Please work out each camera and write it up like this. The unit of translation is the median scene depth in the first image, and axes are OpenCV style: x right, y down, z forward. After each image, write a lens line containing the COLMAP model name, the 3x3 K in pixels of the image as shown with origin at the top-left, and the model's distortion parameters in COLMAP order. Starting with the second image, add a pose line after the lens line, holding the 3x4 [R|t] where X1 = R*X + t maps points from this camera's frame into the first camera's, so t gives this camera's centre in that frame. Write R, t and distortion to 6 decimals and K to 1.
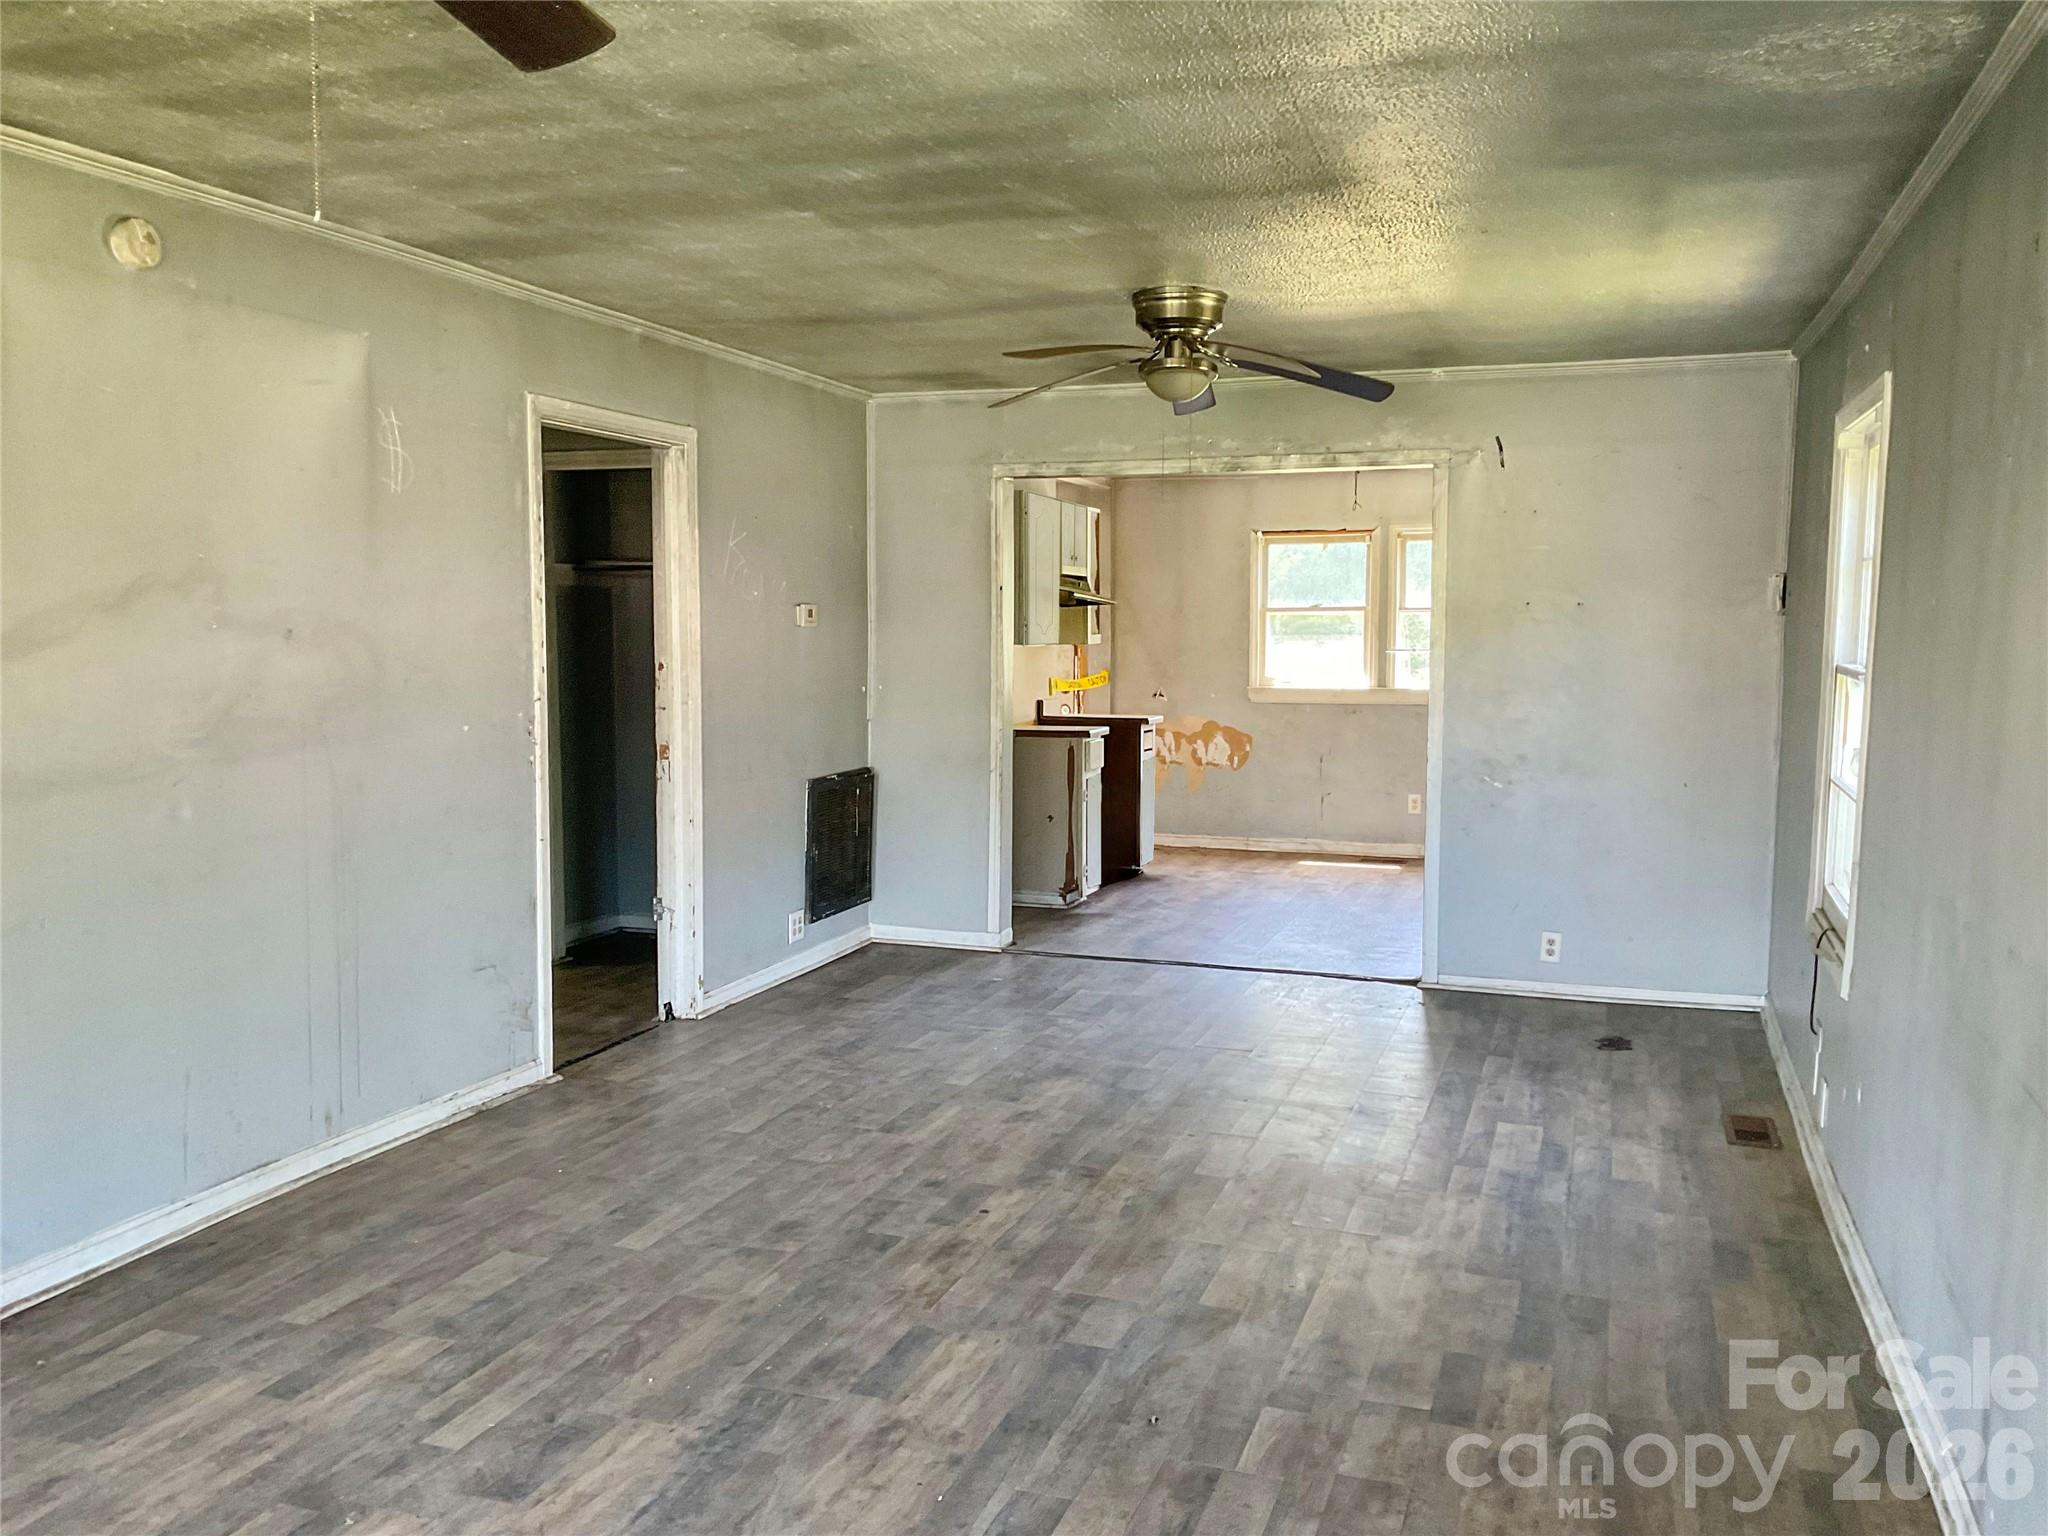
lens RADIAL K [[1687.8, 0, 1020.0], [0, 1687.8, 765.5], [0, 0, 1]] dist [0.109588, -0.216234]
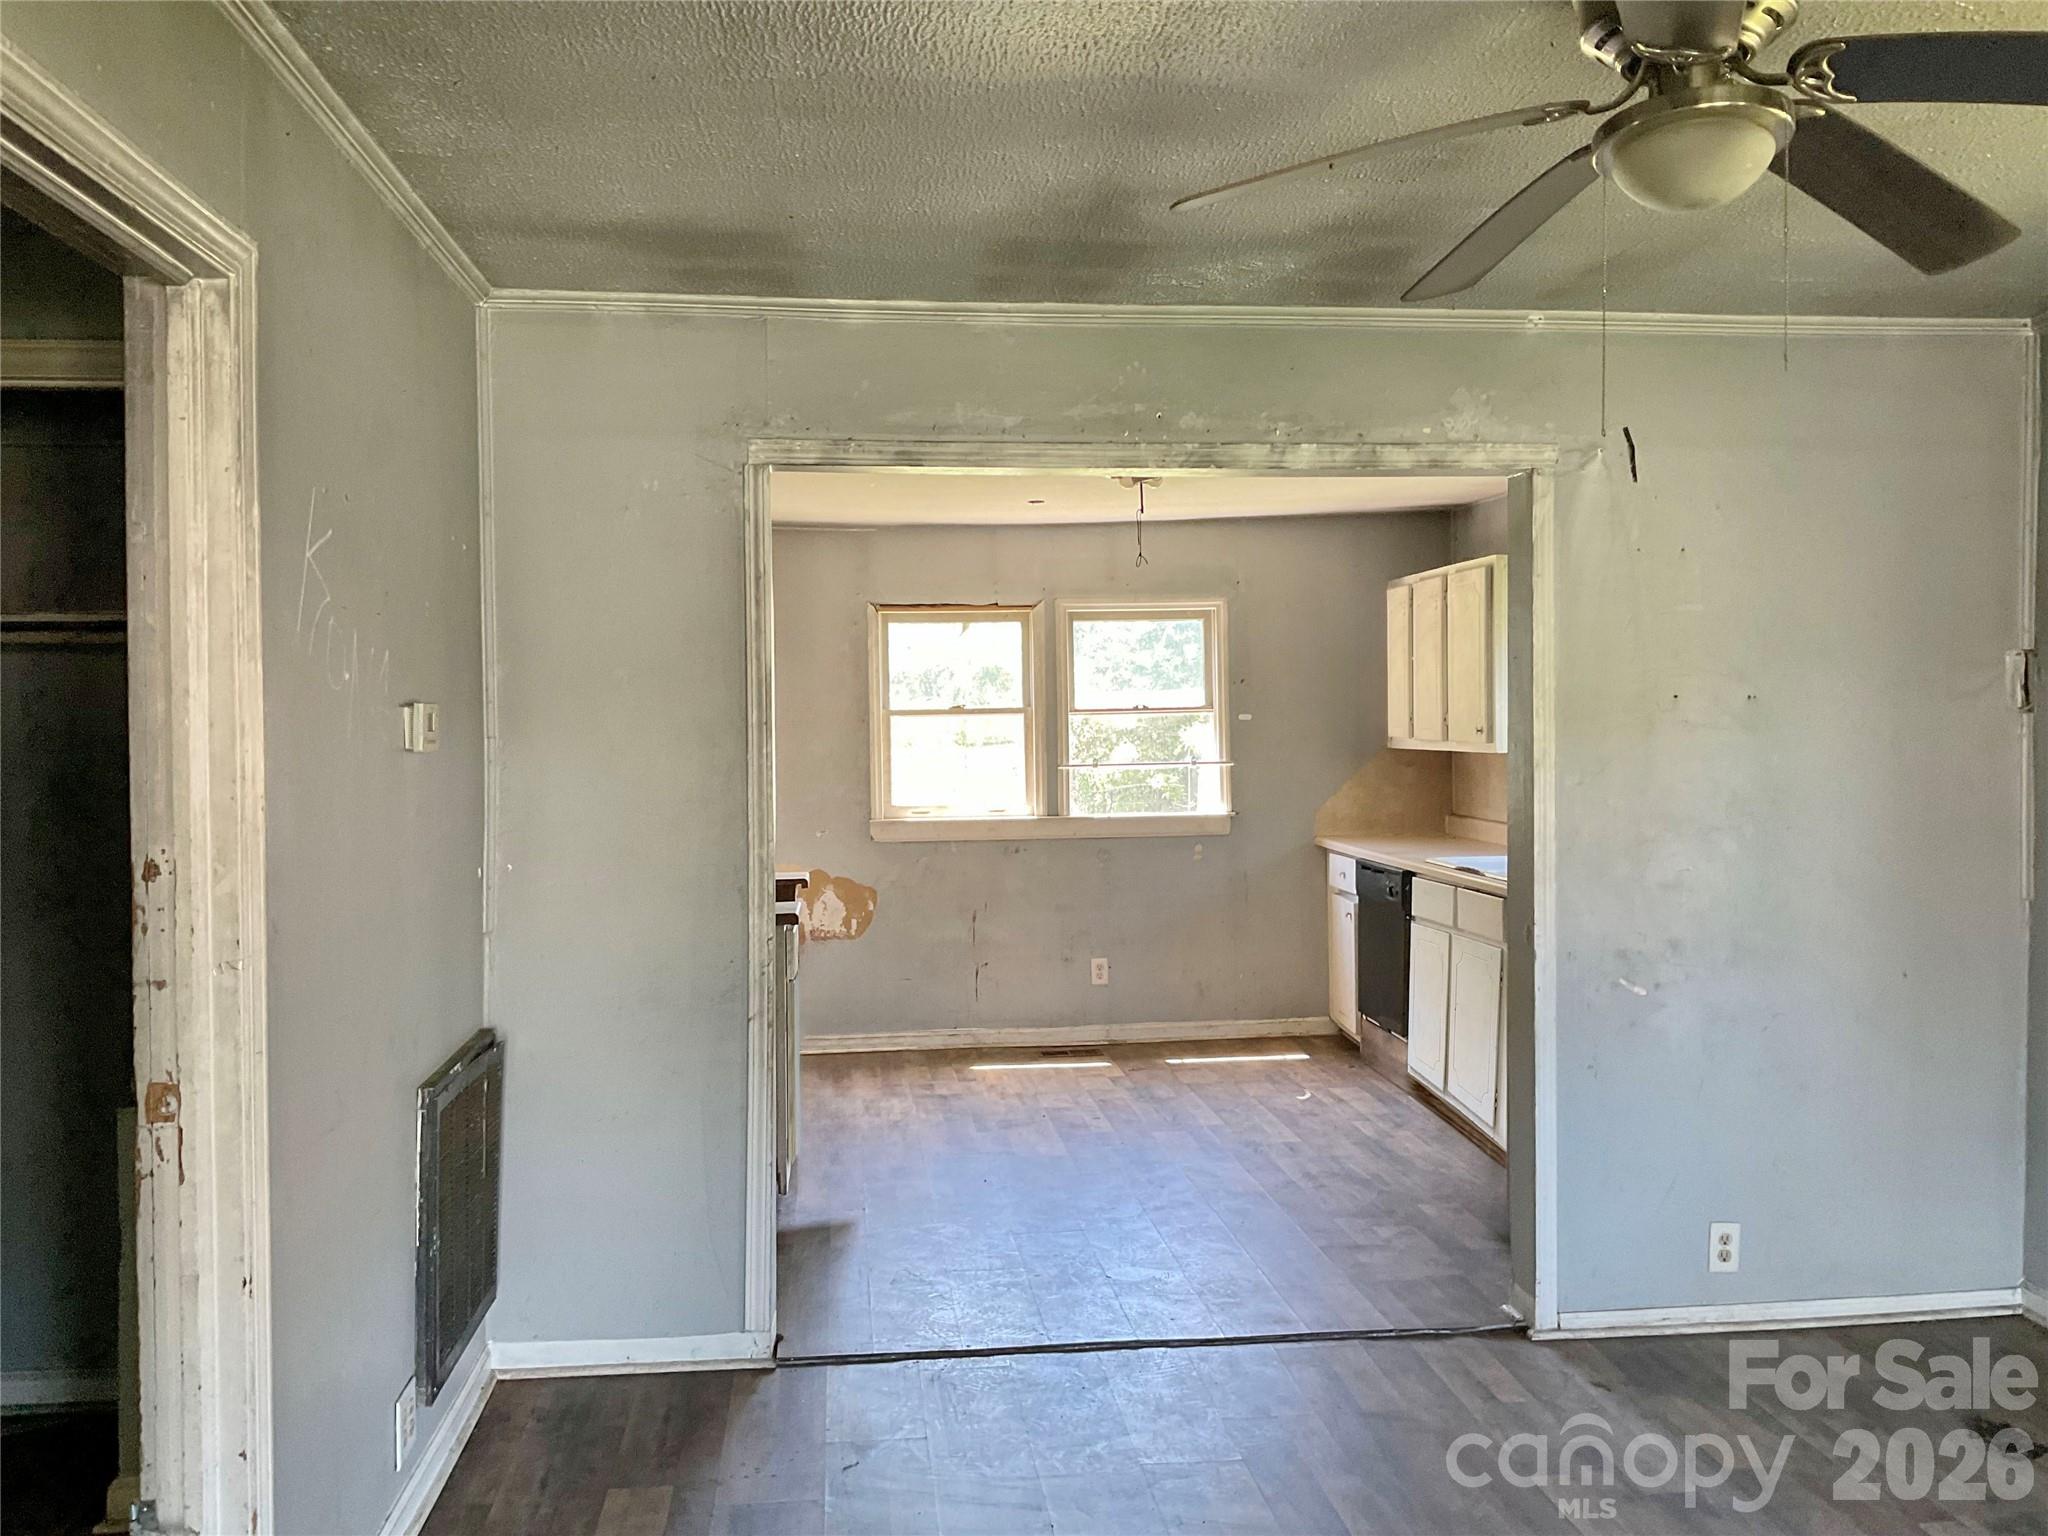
lens RADIAL K [[1687.8, 0, 1020.0], [0, 1687.8, 765.5], [0, 0, 1]] dist [0.109588, -0.216234]
pose [[0.902531, -0.021015, 0.430112, -0.207285], [0.047722, 0.997537, -0.051399, -0.054845], [-0.427972, 0.066915, 0.901311, 0.602586]]
